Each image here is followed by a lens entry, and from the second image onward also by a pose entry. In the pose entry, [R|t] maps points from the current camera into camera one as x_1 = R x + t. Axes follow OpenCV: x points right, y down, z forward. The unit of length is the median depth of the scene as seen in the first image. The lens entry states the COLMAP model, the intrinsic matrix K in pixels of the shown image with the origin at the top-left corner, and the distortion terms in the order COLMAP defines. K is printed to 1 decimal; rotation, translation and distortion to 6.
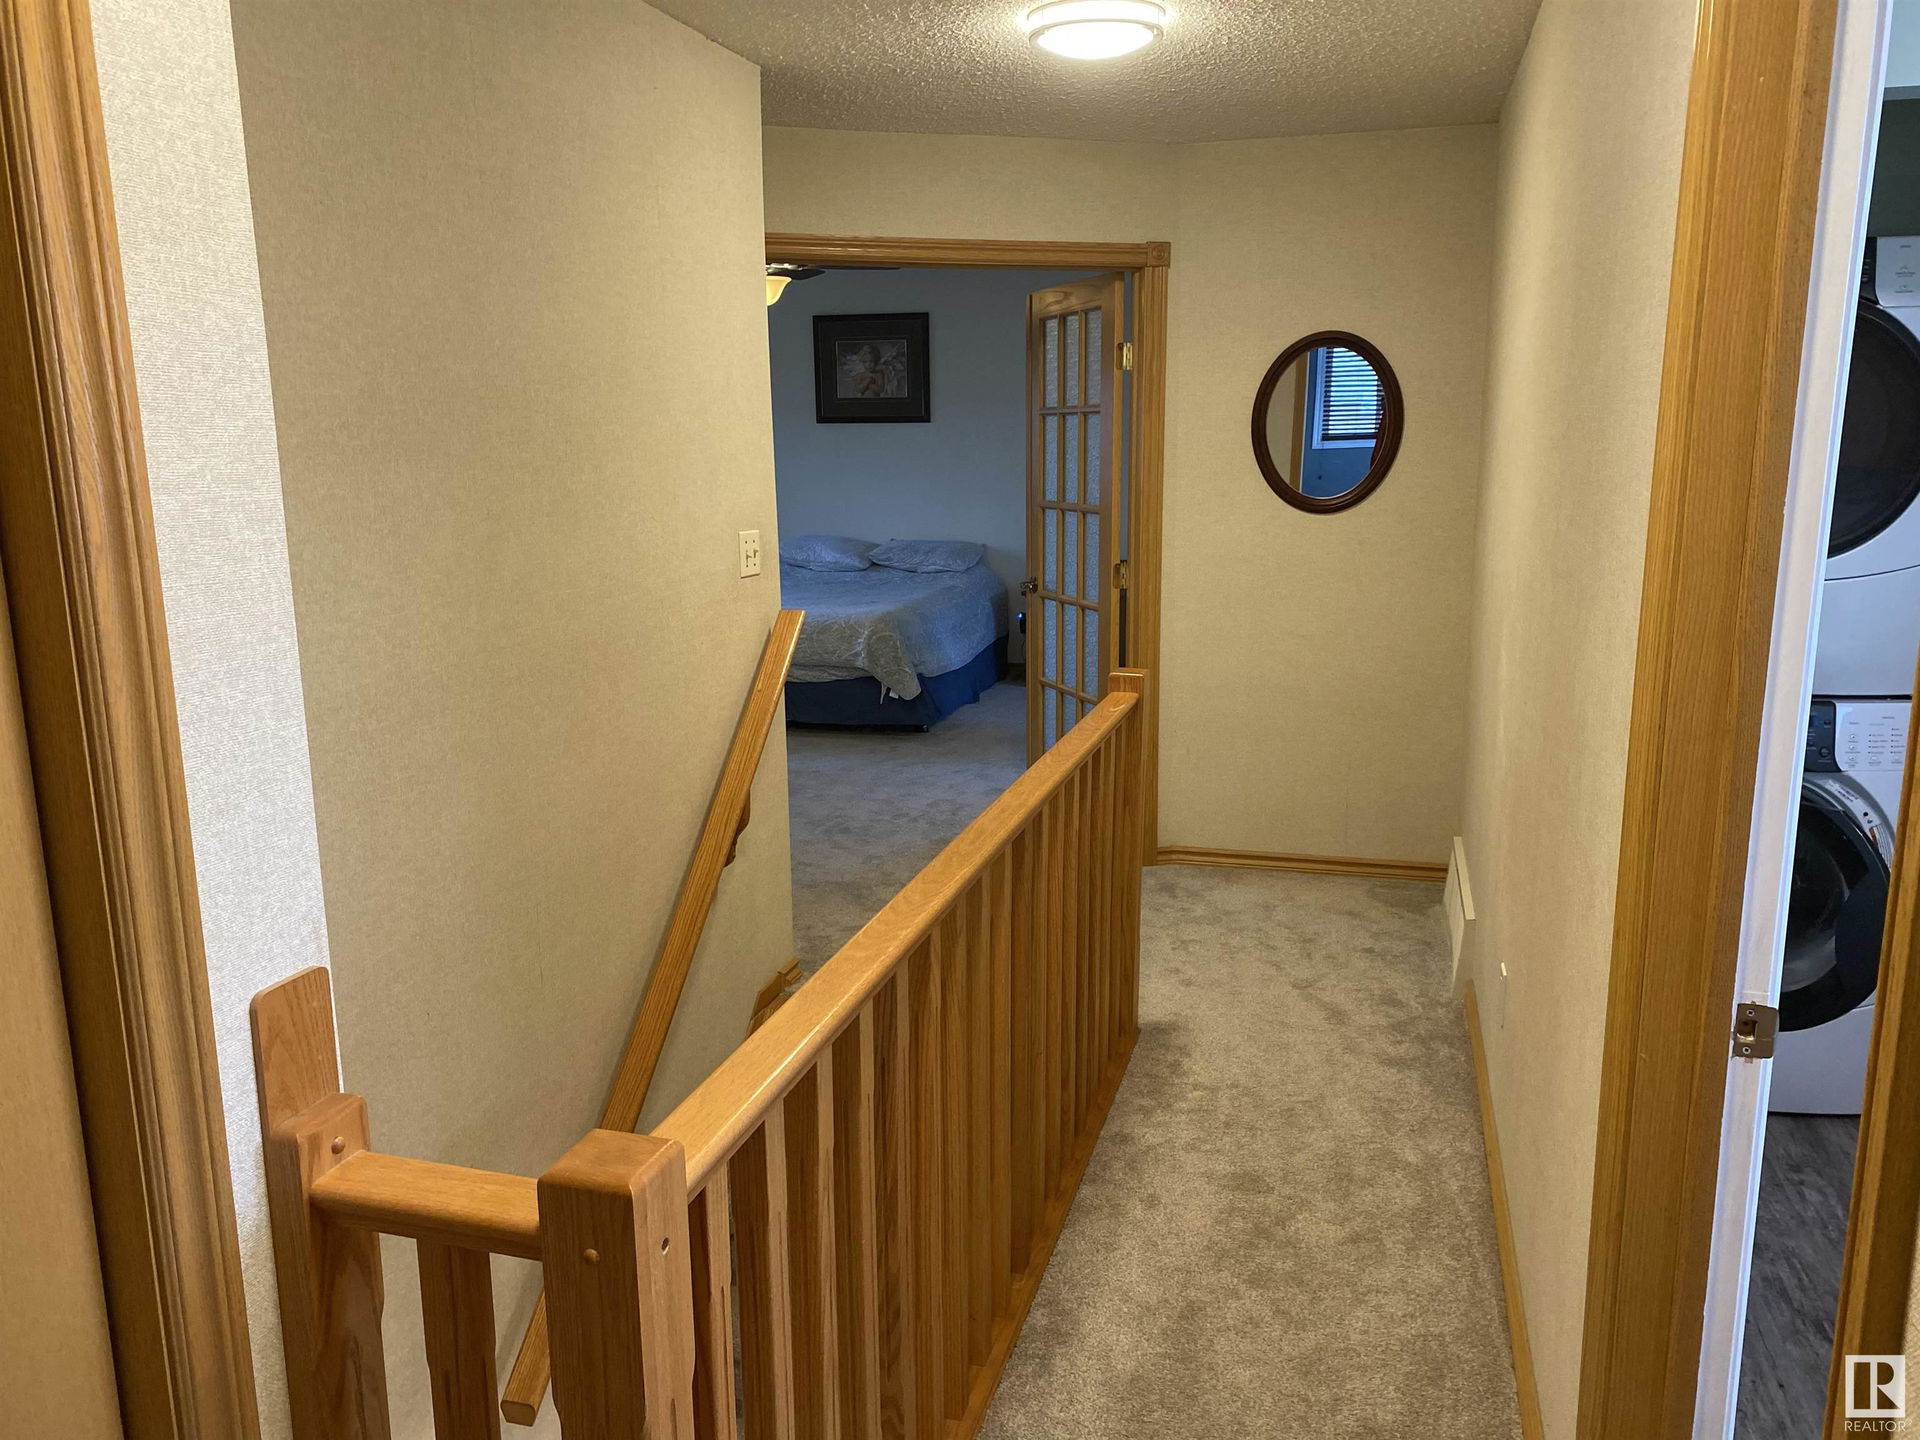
lens RADIAL K [[1471.3, 0, 960.0], [0, 1471.3, 720.0], [0, 0, 1]] dist [0.013726, 0.004340]
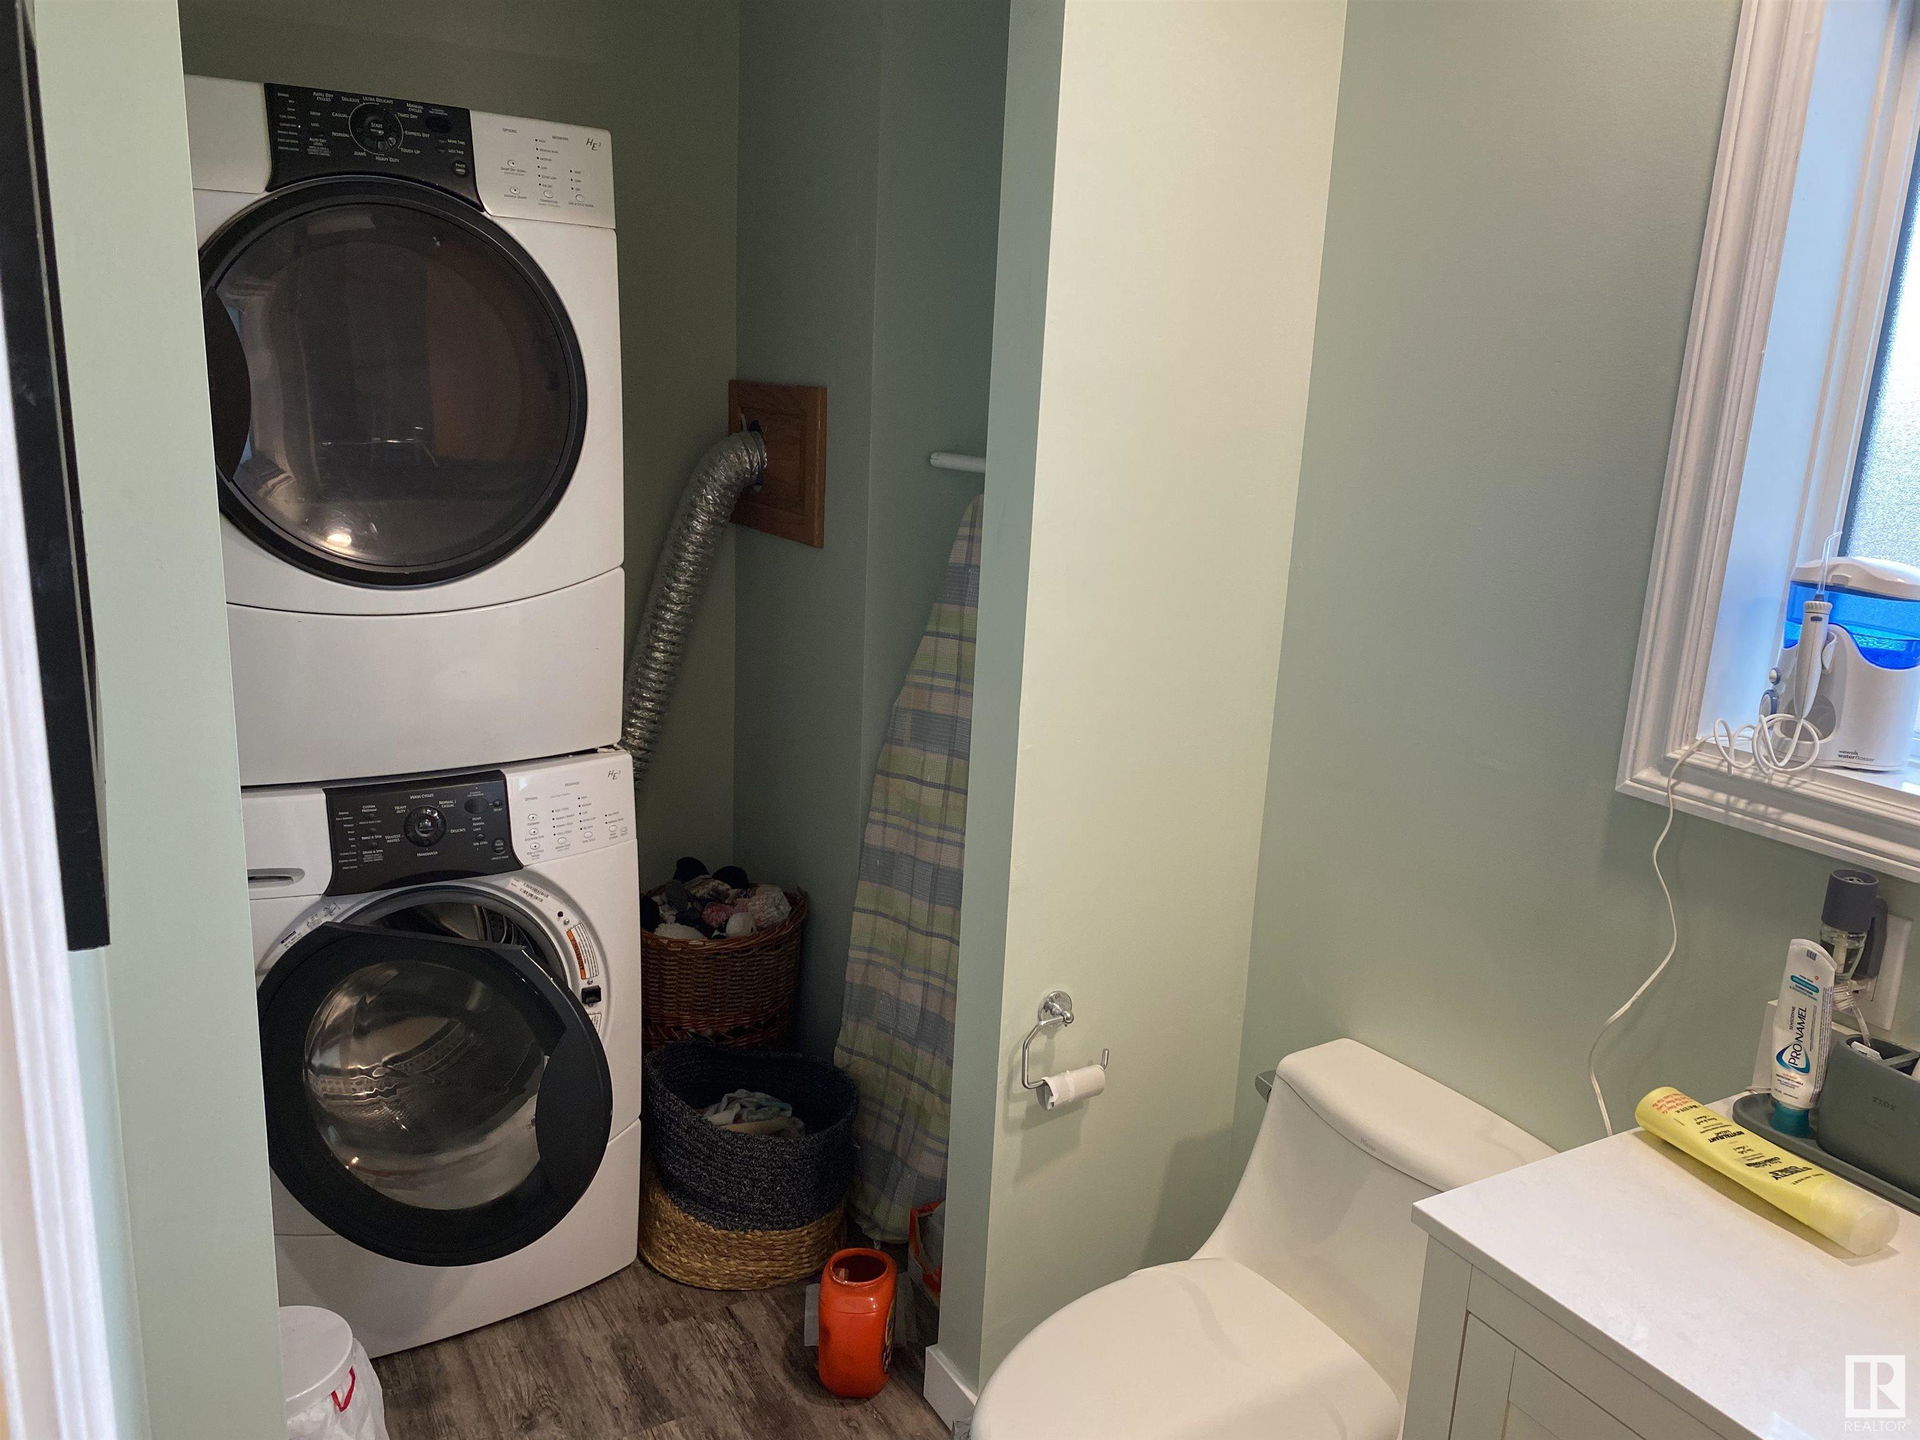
lens RADIAL K [[1437.3, 0, 960.0], [0, 1437.3, 720.0], [0, 0, 1]] dist [0.003013, -0.003717]
pose [[0.698144, -0.126892, 0.704623, 0.268379], [0.089976, 0.991916, 0.089482, -0.084147], [-0.710281, 0.000928, 0.703917, 0.366056]]
